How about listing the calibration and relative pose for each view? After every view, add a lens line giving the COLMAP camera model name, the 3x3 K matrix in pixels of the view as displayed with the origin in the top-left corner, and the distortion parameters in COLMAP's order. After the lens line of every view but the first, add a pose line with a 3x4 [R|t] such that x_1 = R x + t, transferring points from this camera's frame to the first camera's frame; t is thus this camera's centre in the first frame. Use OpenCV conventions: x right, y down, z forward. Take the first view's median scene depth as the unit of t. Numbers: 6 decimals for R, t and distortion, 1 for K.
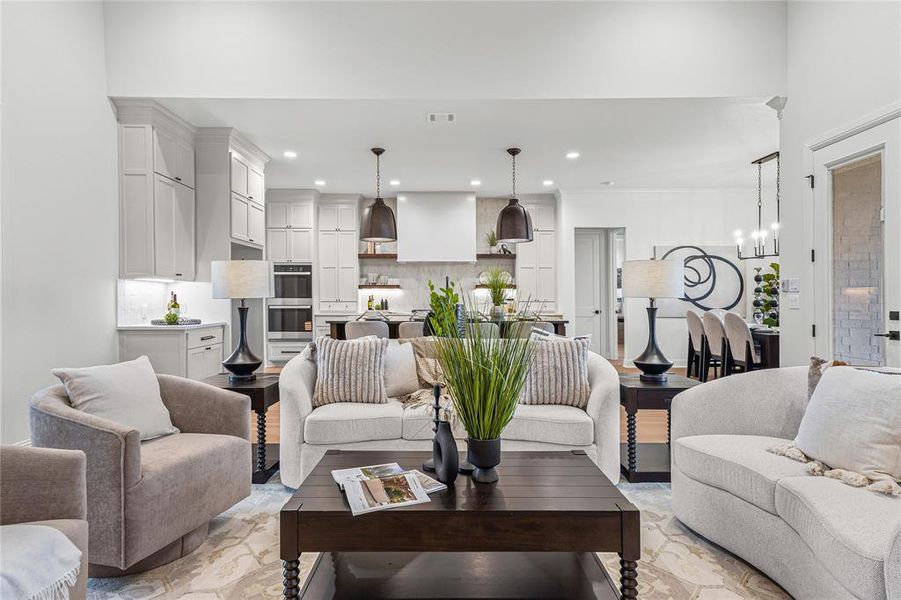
lens RADIAL K [[486.4, 0, 445.3], [0, 486.4, 300.0], [0, 0, 1]] dist [0.016803, 0.007580]
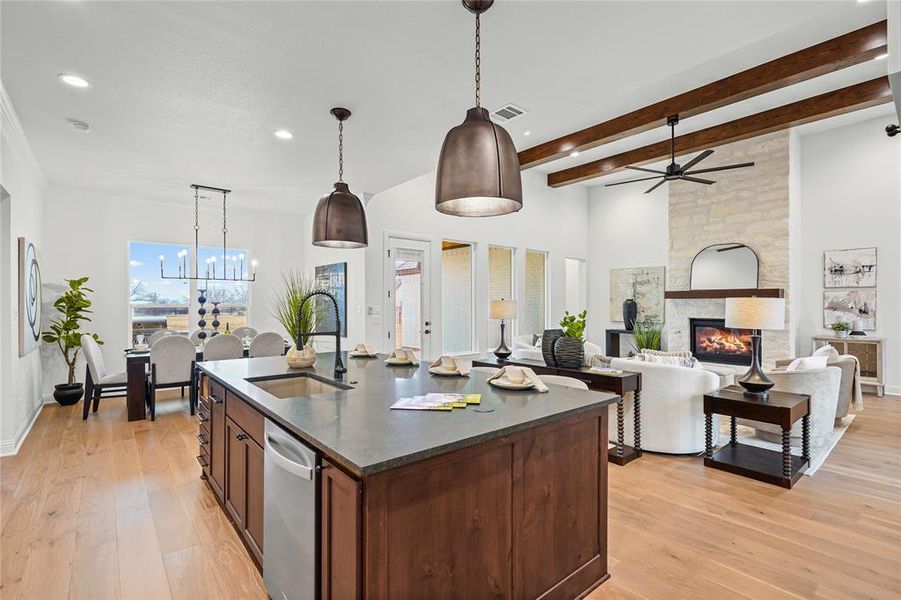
lens RADIAL K [[416.0, 0, 457.1], [0, 416.0, 306.8], [0, 0, 1]] dist [-0.003246, 0.009778]
pose [[-0.657125, -0.005607, 0.753761, -0.303461], [0.003890, 0.999934, 0.010830, -0.029631], [-0.753772, 0.010049, -0.657059, 0.935441]]
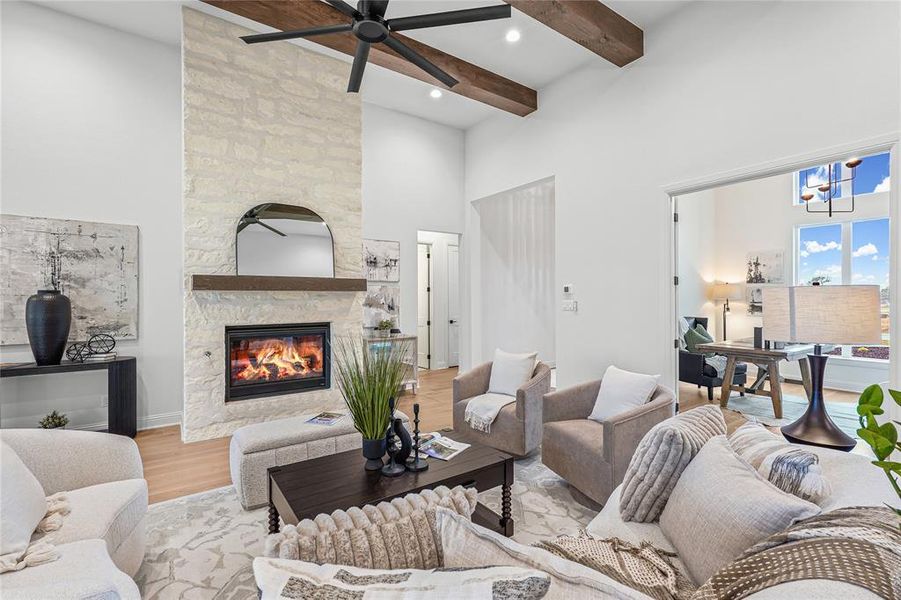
lens RADIAL K [[416.0, 0, 448.3], [0, 416.0, 292.4], [0, 0, 1]] dist [-0.003246, 0.009778]
pose [[-0.817874, -0.004803, -0.575377, 0.135684], [0.001255, 0.999948, -0.010132, -0.028797], [0.575396, -0.009009, -0.817826, 0.498975]]
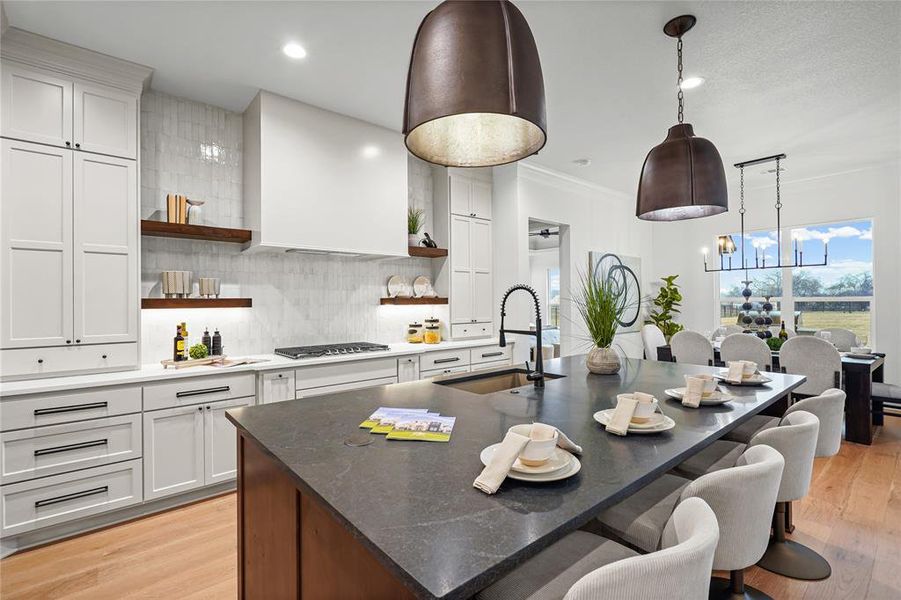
lens RADIAL K [[416.0, 0, 448.0], [0, 416.0, 296.1], [0, 0, 1]] dist [-0.003246, 0.009778]
pose [[0.757240, -0.000950, 0.653136, -0.223715], [0.010487, 0.999888, -0.010704, -0.028787], [-0.653053, 0.014955, 0.757165, 0.622418]]
